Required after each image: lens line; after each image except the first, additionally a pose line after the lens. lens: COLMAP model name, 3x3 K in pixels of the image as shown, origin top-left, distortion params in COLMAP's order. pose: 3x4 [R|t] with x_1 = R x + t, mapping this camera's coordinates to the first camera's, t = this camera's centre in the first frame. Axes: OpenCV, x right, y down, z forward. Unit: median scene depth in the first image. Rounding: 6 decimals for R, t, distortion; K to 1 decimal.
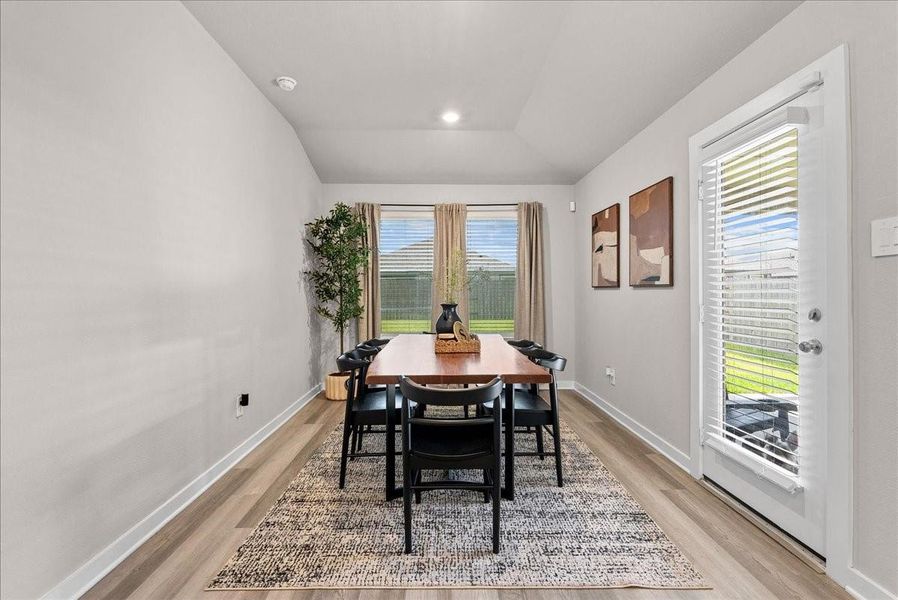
lens RADIAL K [[409.5, 0, 449.6], [0, 409.5, 290.8], [0, 0, 1]] dist [-0.005291, -0.000308]
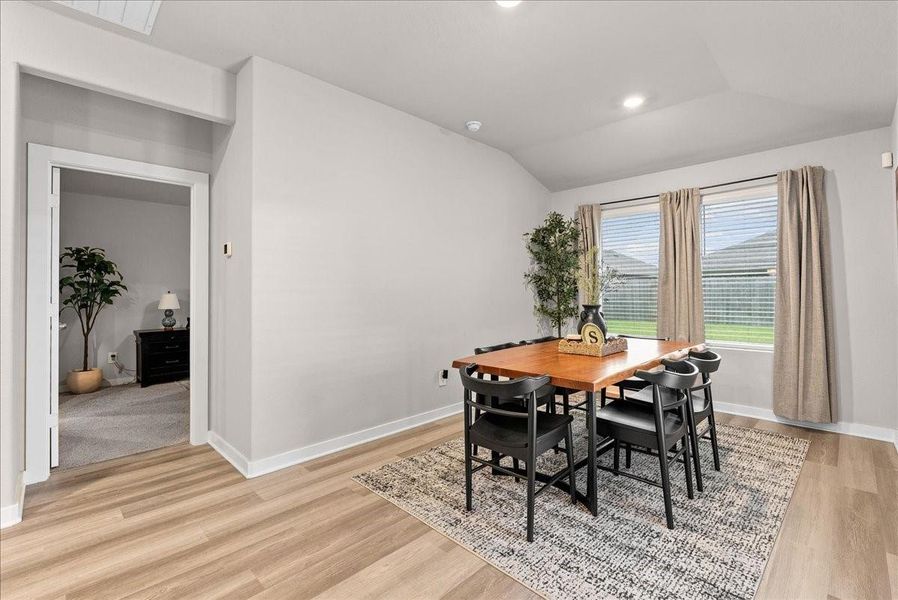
lens RADIAL K [[407.1, 0, 451.9], [0, 407.1, 286.6], [0, 0, 1]] dist [-0.000473, -0.000186]
pose [[0.694726, -0.013458, -0.719149, 0.469687], [0.005655, 0.999896, -0.013249, -0.000243], [0.719252, 0.005138, 0.694730, 0.091914]]
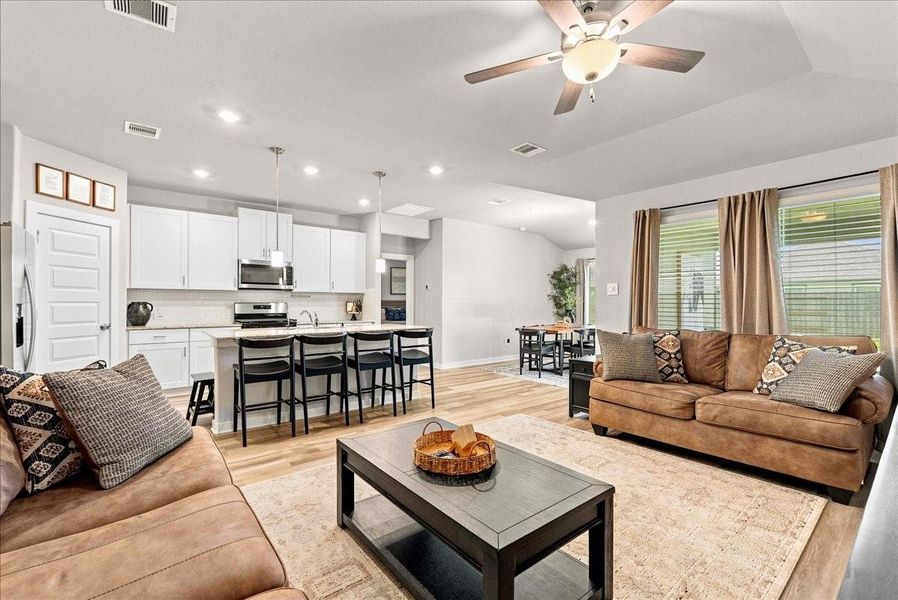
lens RADIAL K [[394.0, 0, 449.0], [0, 394.0, 300.0], [0, 0, 1]] dist [-0.000451, -0.000021]
pose [[0.609952, -0.002995, -0.792432, 1.478519], [-0.003652, 0.999972, -0.006590, -0.008108], [0.792430, 0.006913, 0.609924, -1.062673]]
